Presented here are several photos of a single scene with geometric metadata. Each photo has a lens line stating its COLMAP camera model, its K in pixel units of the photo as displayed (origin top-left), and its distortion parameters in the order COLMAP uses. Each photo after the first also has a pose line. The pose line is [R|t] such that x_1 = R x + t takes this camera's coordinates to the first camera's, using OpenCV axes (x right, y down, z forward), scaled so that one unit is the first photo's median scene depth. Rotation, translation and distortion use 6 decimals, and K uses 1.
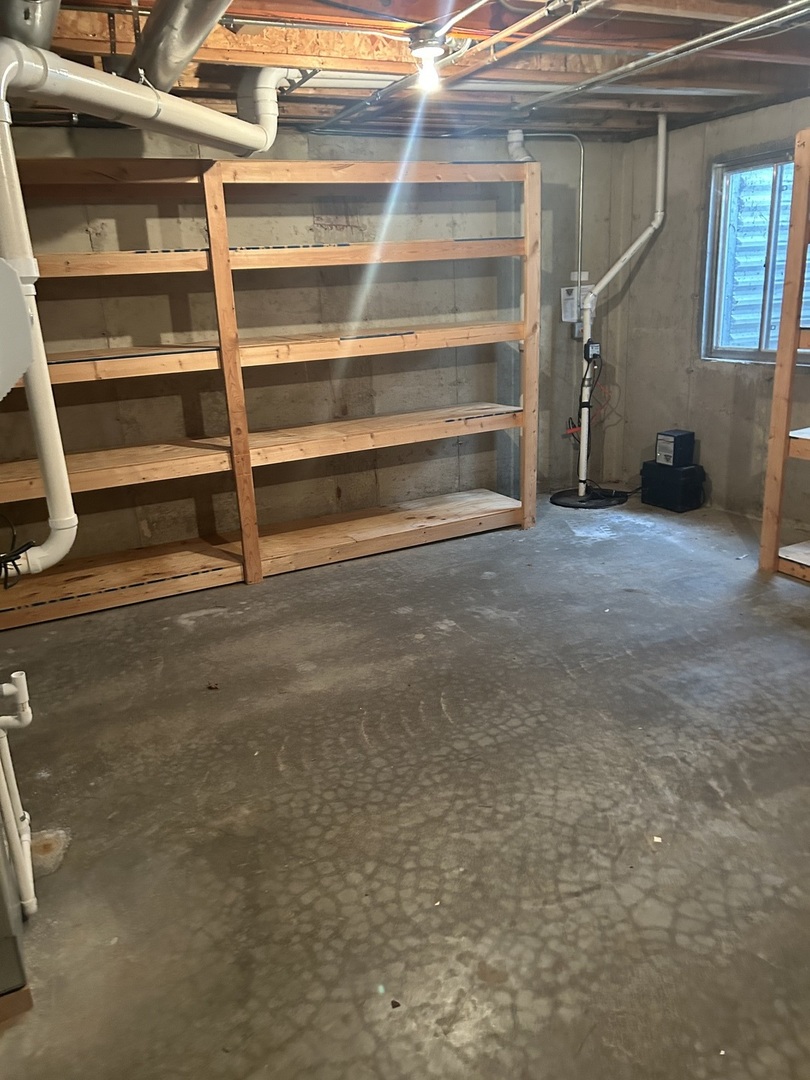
lens RADIAL K [[808.1, 0, 411.4], [0, 808.1, 538.0], [0, 0, 1]] dist [0.066780, -0.076982]
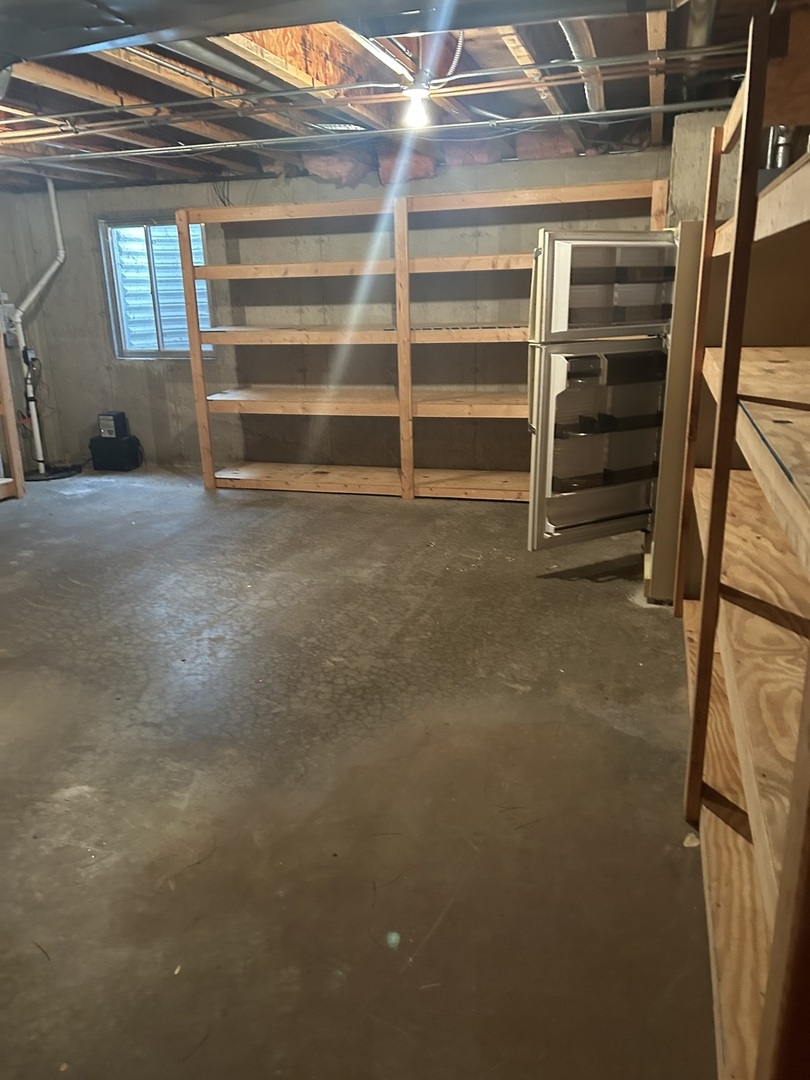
lens RADIAL K [[808.1, 0, 402.7], [0, 808.1, 534.8], [0, 0, 1]] dist [0.066780, -0.076982]
pose [[0.680589, -0.186784, 0.708457, -0.360572], [0.214232, 0.975431, 0.051366, 0.106446], [-0.700645, 0.116815, 0.703882, -0.281054]]
